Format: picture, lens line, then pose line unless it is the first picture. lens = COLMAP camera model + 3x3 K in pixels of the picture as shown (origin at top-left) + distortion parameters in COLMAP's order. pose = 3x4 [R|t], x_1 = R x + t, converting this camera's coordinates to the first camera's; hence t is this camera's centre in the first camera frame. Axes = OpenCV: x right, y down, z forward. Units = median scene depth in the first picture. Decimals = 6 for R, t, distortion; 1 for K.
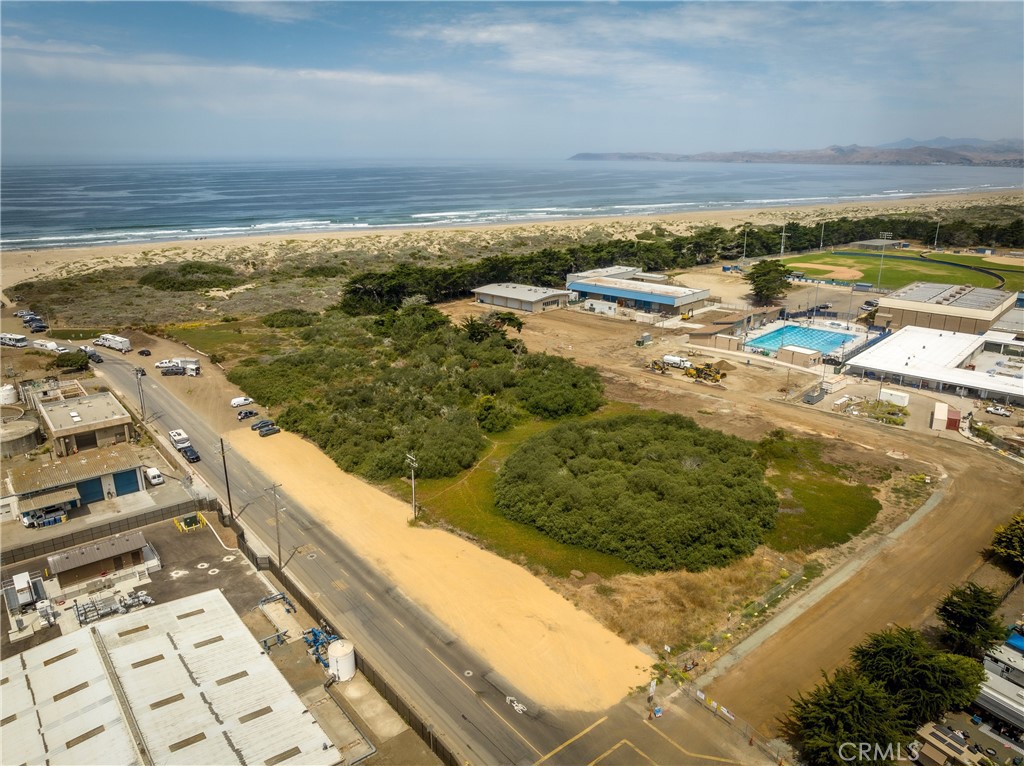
lens RADIAL K [[718.6, 0, 514.0], [0, 718.6, 382.5], [0, 0, 1]] dist [-0.031252, 0.018127]
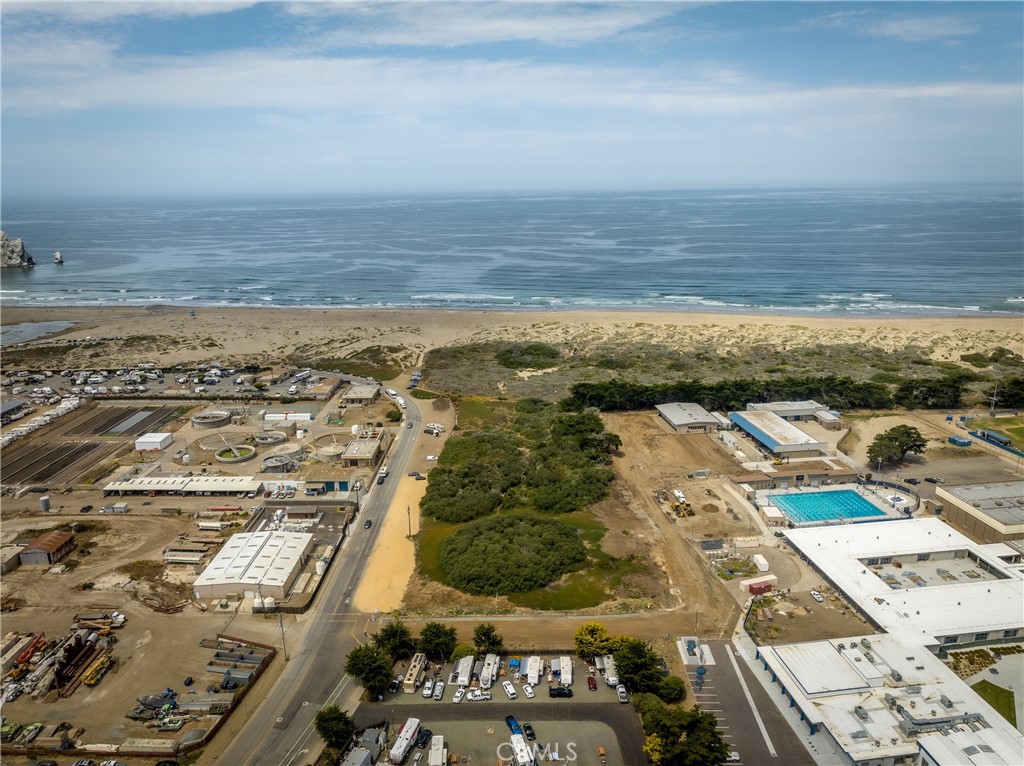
lens RADIAL K [[728.7, 0, 514.7], [0, 728.7, 382.3], [0, 0, 1]] dist [-0.028390, 0.008994]
pose [[0.767512, 0.163480, -0.619838, 1.073138], [-0.182876, 0.982592, 0.032710, -0.307846], [0.614395, 0.088248, 0.784048, -0.465074]]
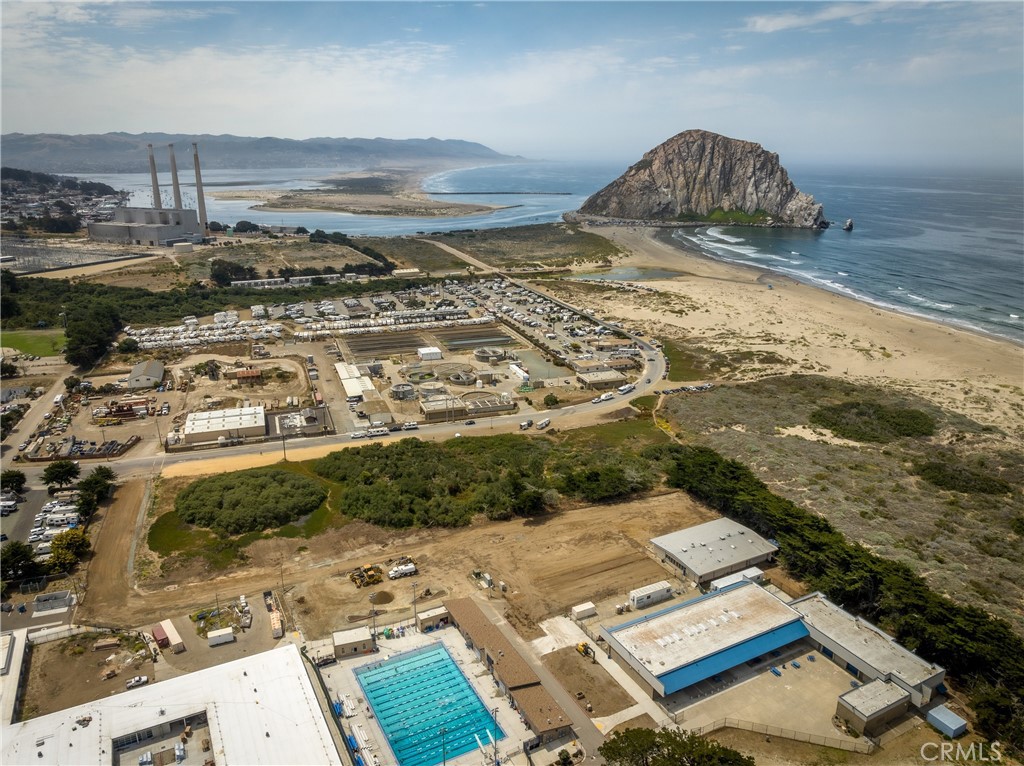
lens RADIAL K [[728.7, 0, 514.7], [0, 728.7, 382.3], [0, 0, 1]] dist [-0.028390, 0.008994]
pose [[-0.339032, 0.279997, -0.898142, 1.399713], [-0.286749, 0.878500, 0.382116, -0.973752], [0.896009, 0.387091, -0.217551, 1.647288]]
